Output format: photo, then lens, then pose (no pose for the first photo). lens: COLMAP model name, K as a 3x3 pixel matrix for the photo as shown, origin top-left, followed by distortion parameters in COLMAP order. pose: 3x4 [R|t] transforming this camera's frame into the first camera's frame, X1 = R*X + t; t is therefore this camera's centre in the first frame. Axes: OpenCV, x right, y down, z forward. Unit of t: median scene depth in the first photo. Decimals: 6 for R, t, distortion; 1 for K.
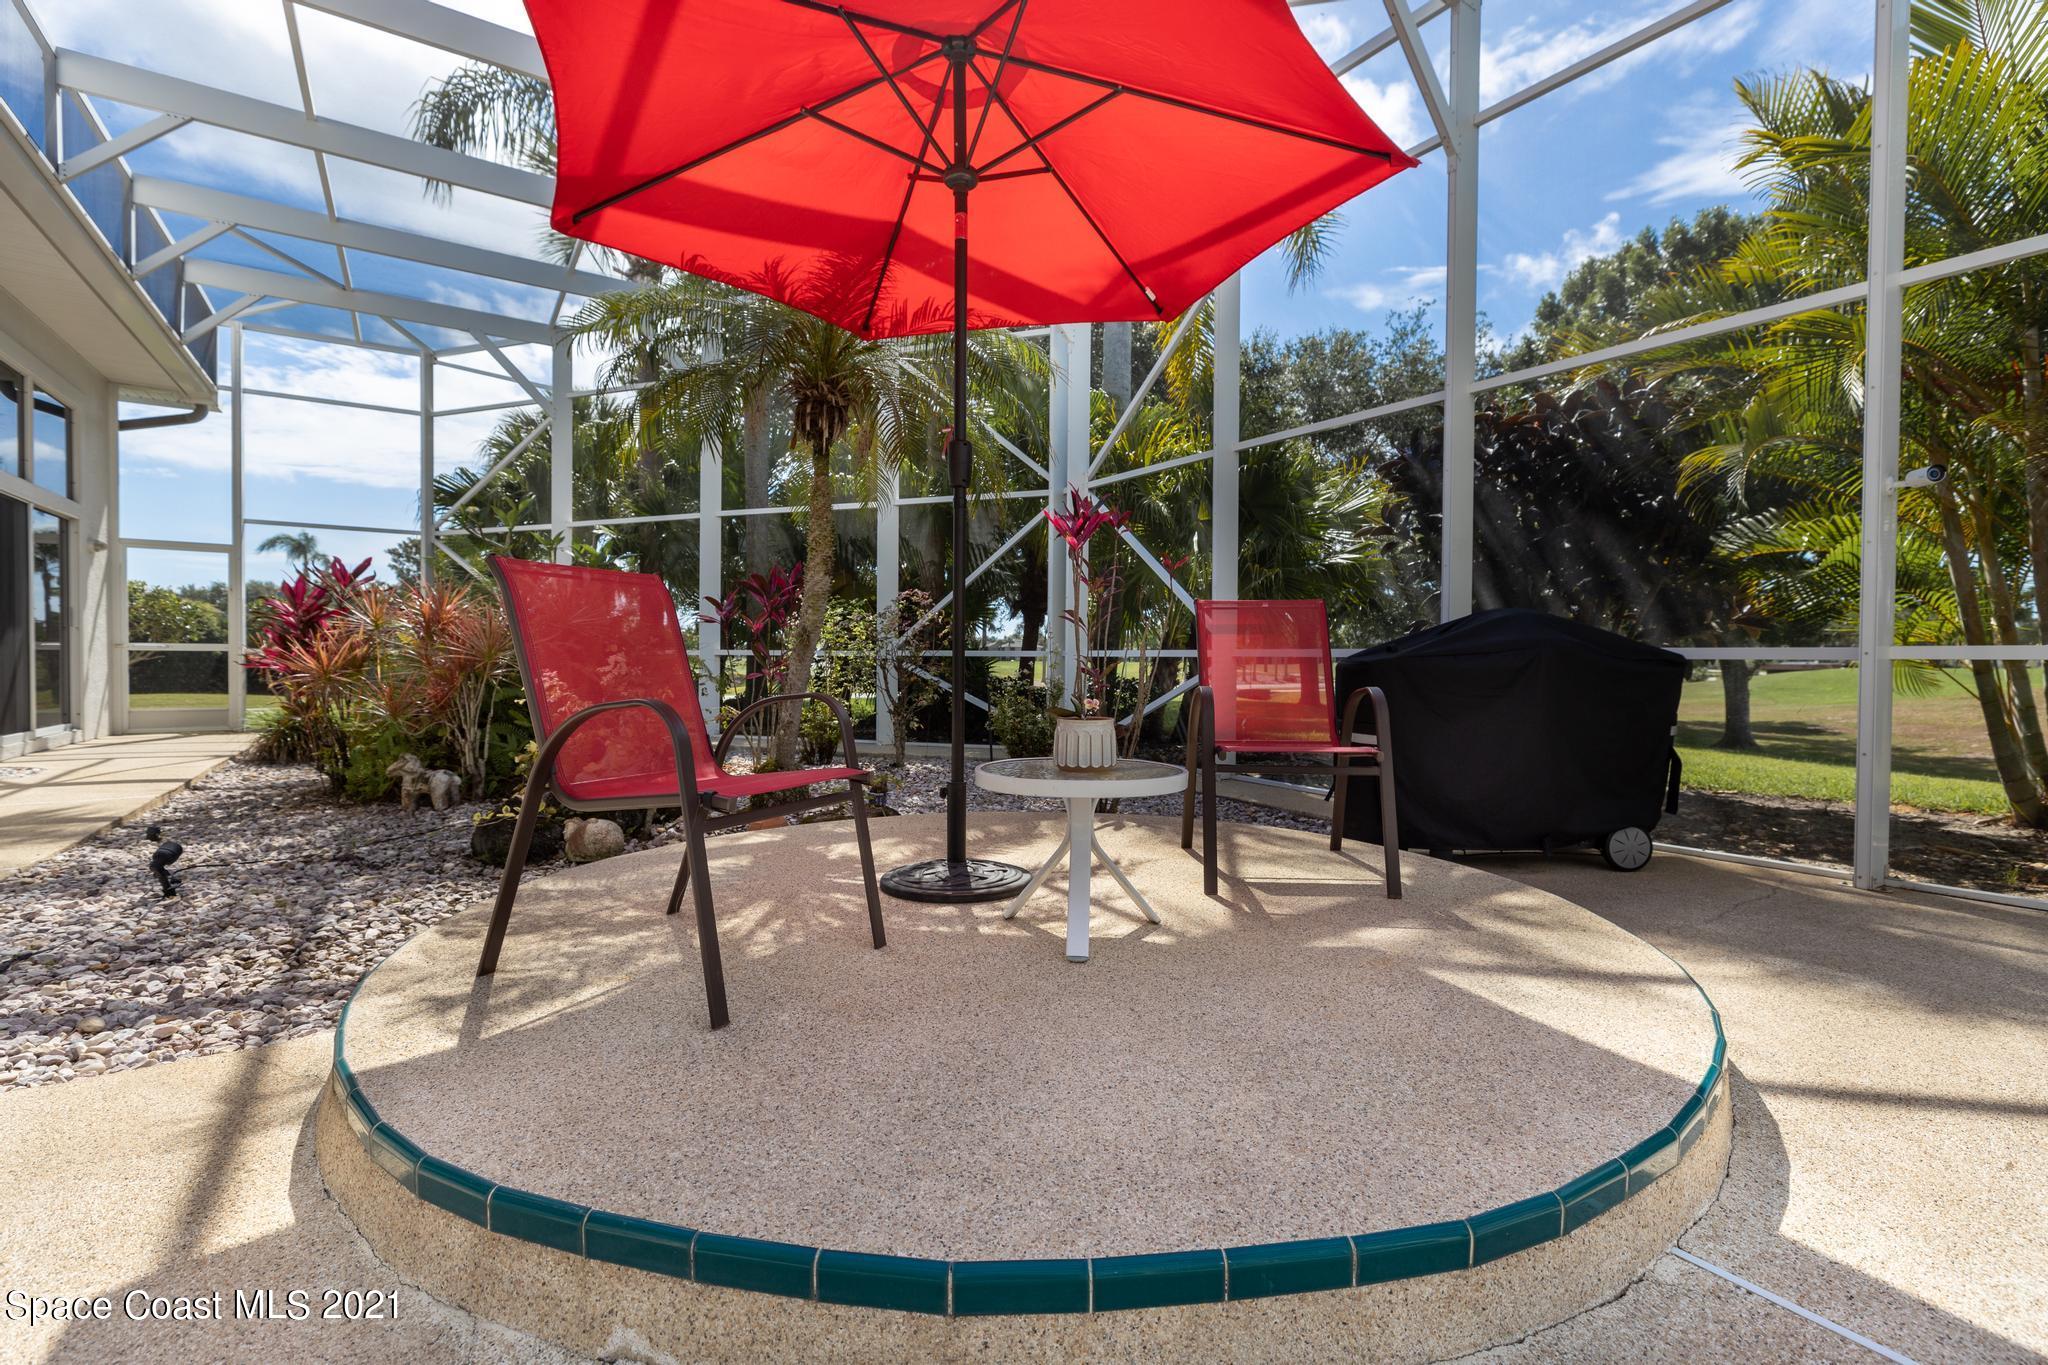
lens RADIAL K [[912.8, 0, 1021.6], [0, 912.8, 677.2], [0, 0, 1]] dist [0.000614, -0.000242]
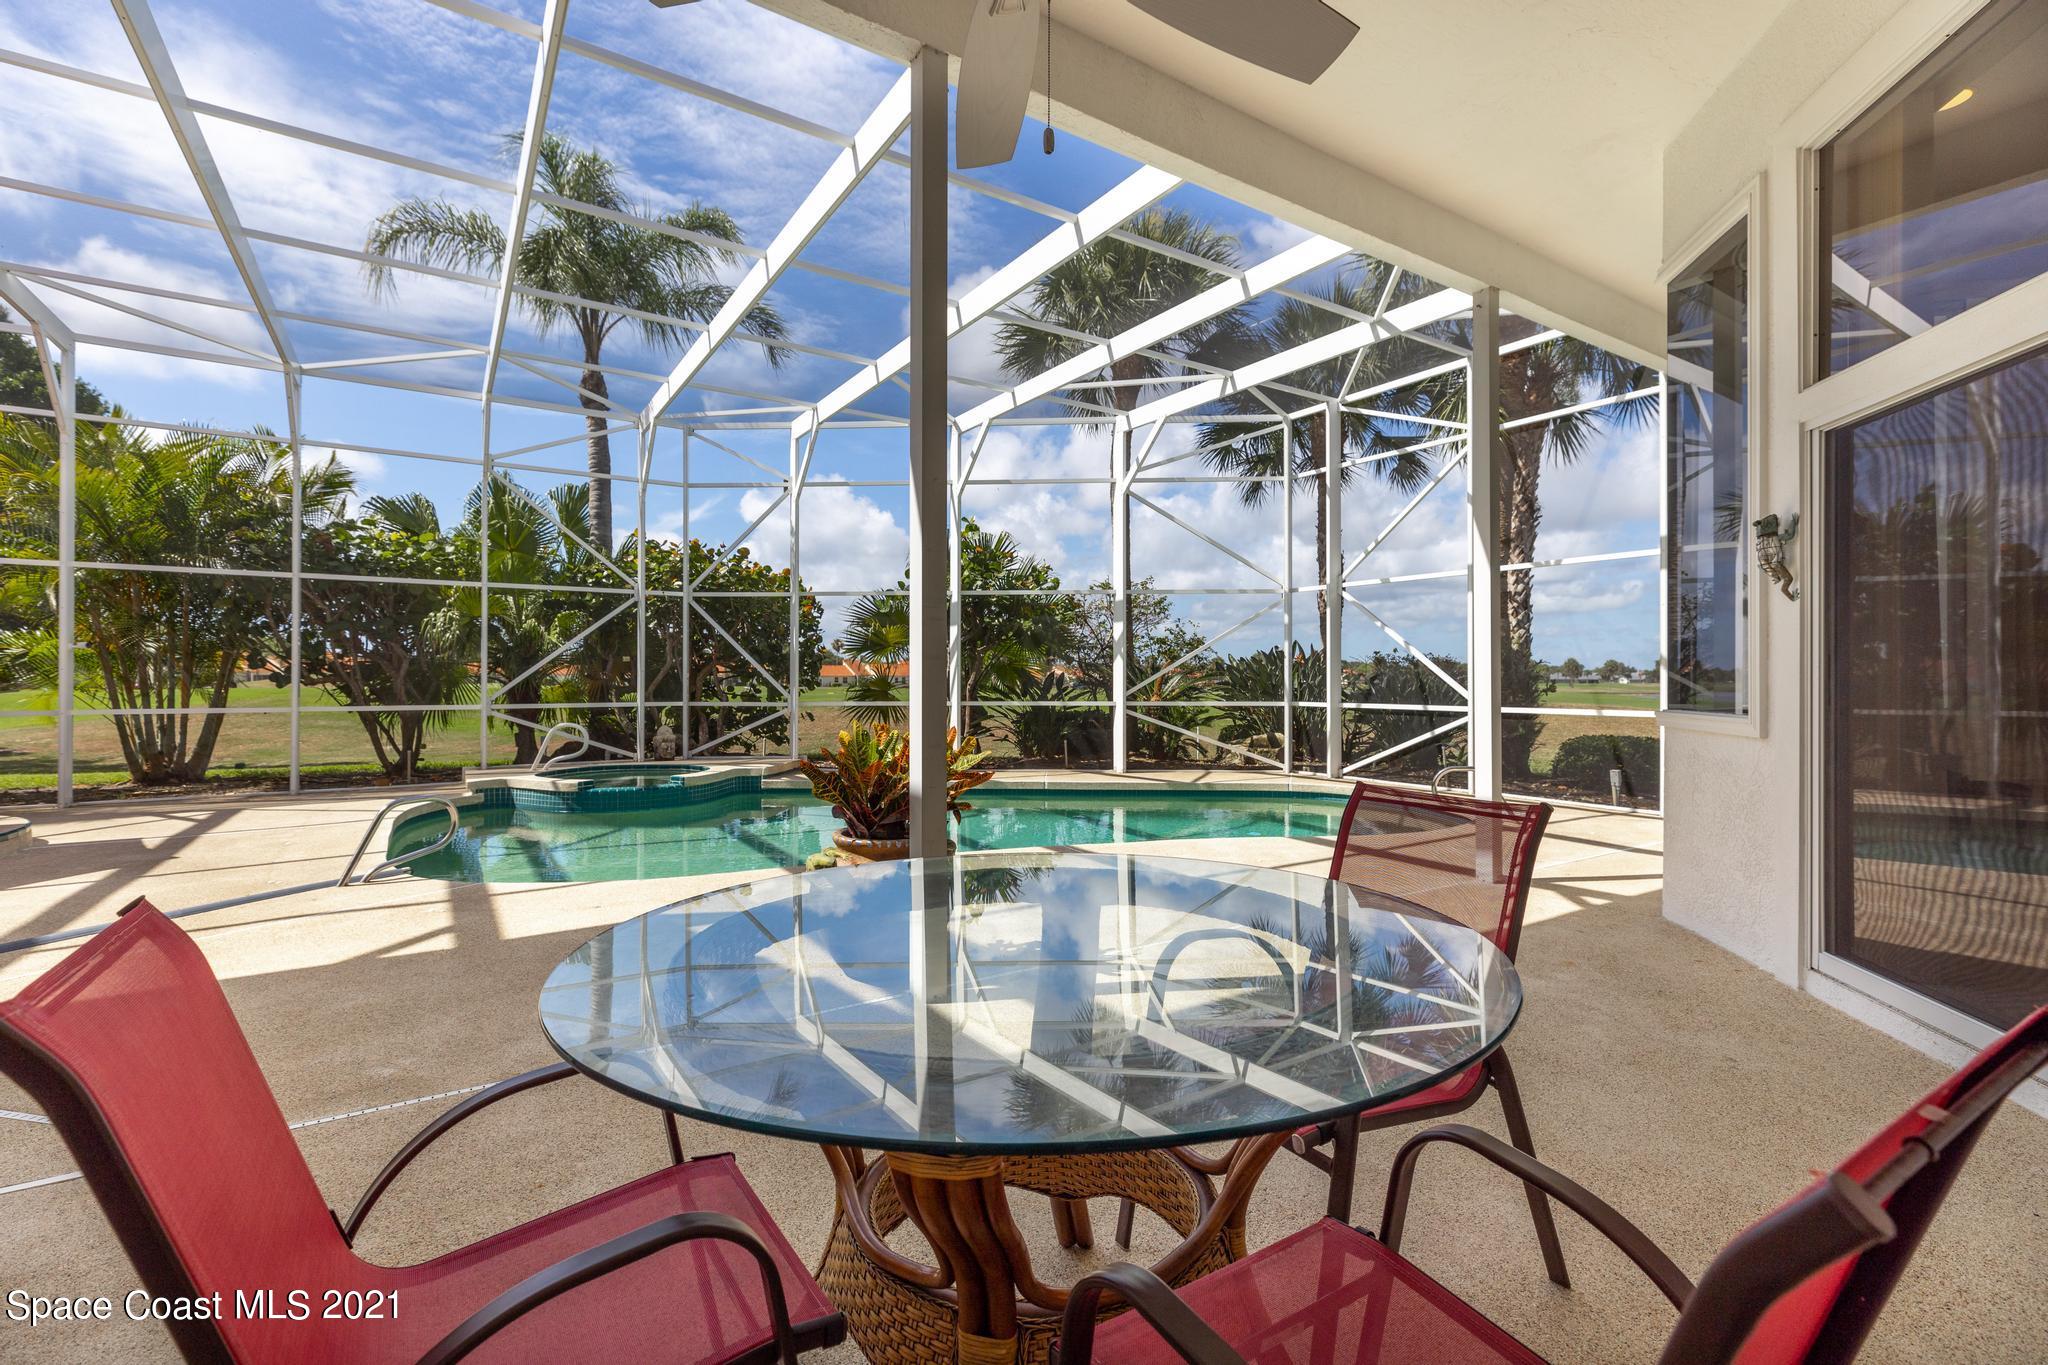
lens RADIAL K [[912.8, 0, 1021.6], [0, 912.8, 682.1], [0, 0, 1]] dist [0.000614, -0.000242]
pose [[0.005358, -0.000815, 0.999985, -1.284234], [0.020364, 0.999792, 0.000706, -0.062011], [-0.999778, 0.020360, 0.005373, -1.352911]]
